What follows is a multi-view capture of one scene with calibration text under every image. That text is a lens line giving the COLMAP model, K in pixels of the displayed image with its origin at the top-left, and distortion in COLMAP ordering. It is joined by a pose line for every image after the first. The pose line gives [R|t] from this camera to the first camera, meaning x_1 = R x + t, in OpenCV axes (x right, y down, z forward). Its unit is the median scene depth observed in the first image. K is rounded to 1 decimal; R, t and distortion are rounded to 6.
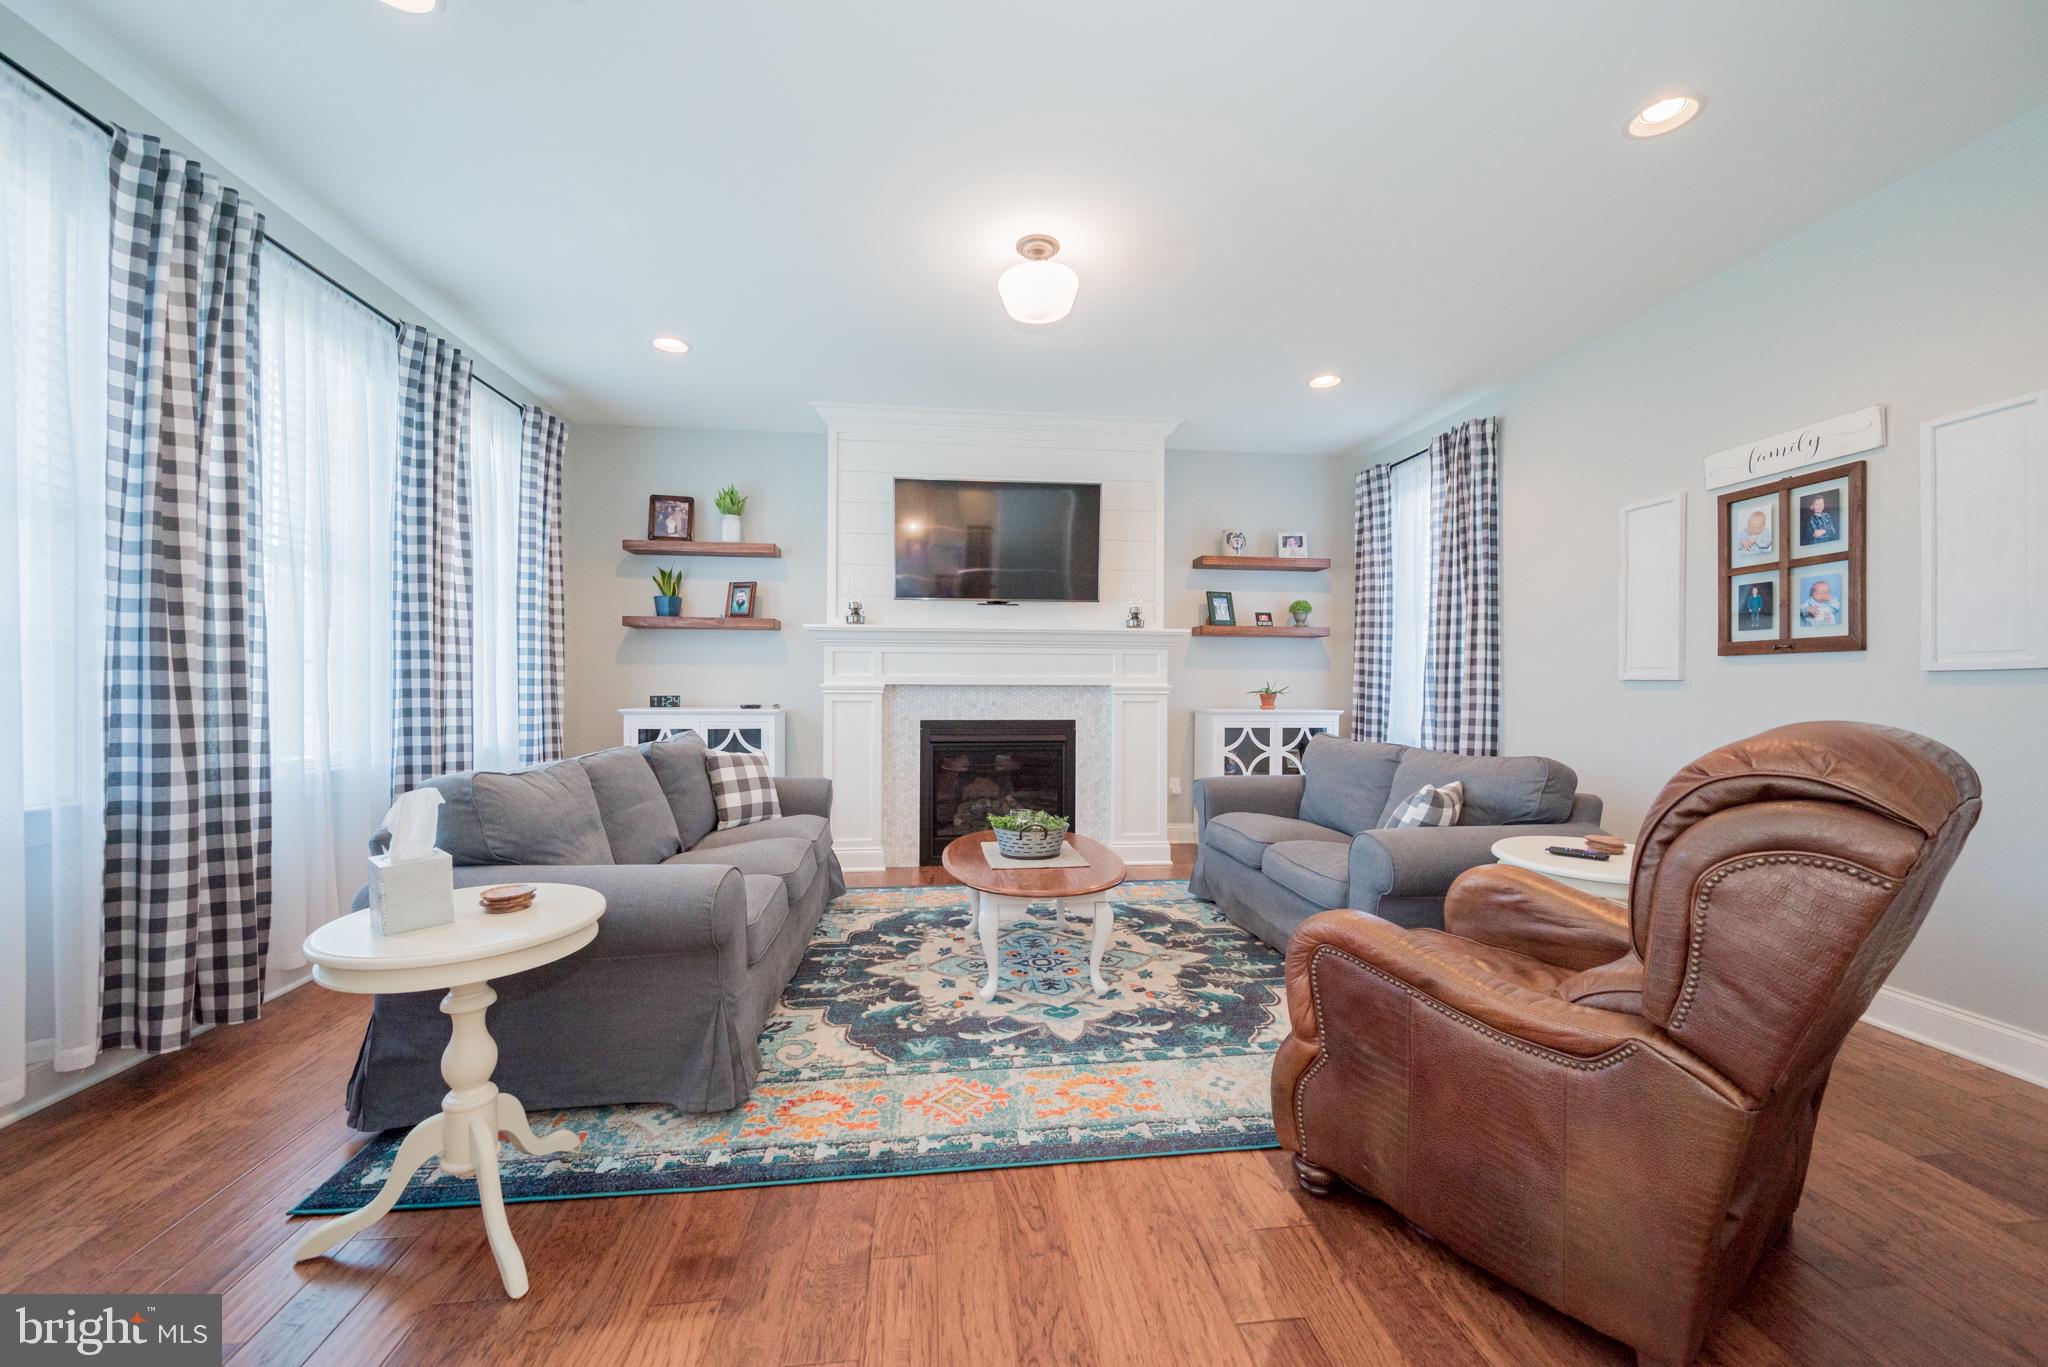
lens RADIAL K [[809.4, 0, 1028.2], [0, 809.4, 690.2], [0, 0, 1]] dist [0.000862, 0.000104]
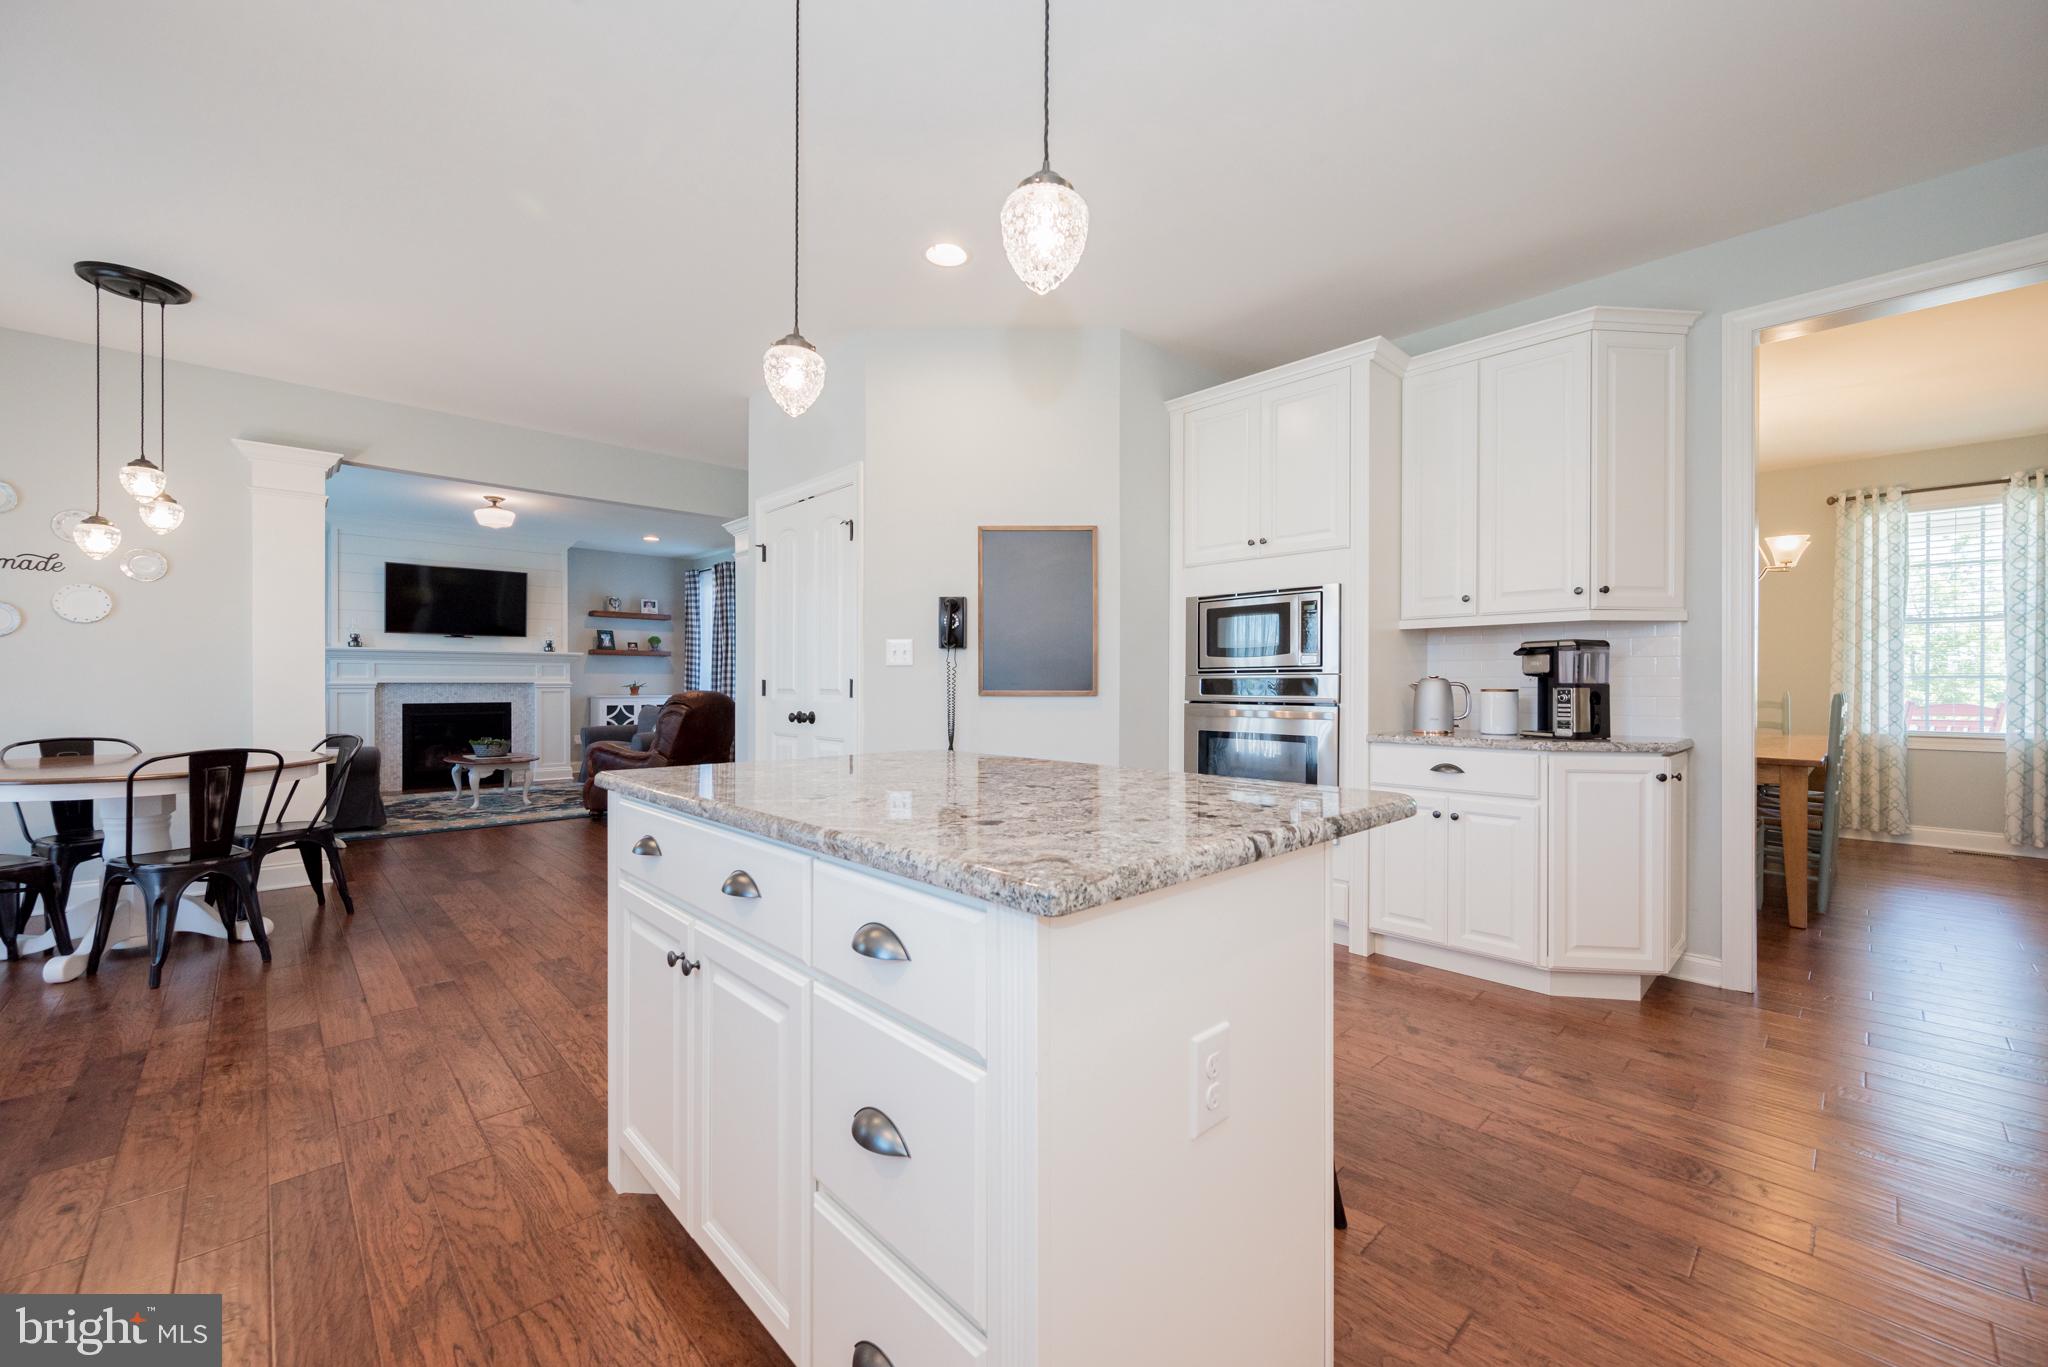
lens RADIAL K [[809.4, 0, 1028.2], [0, 809.4, 690.2], [0, 0, 1]] dist [0.000862, 0.000104]
pose [[0.801989, -0.007931, 0.597286, -0.091254], [0.002050, 0.999943, 0.010525, -0.006329], [-0.597335, -0.007217, 0.801960, -1.084990]]
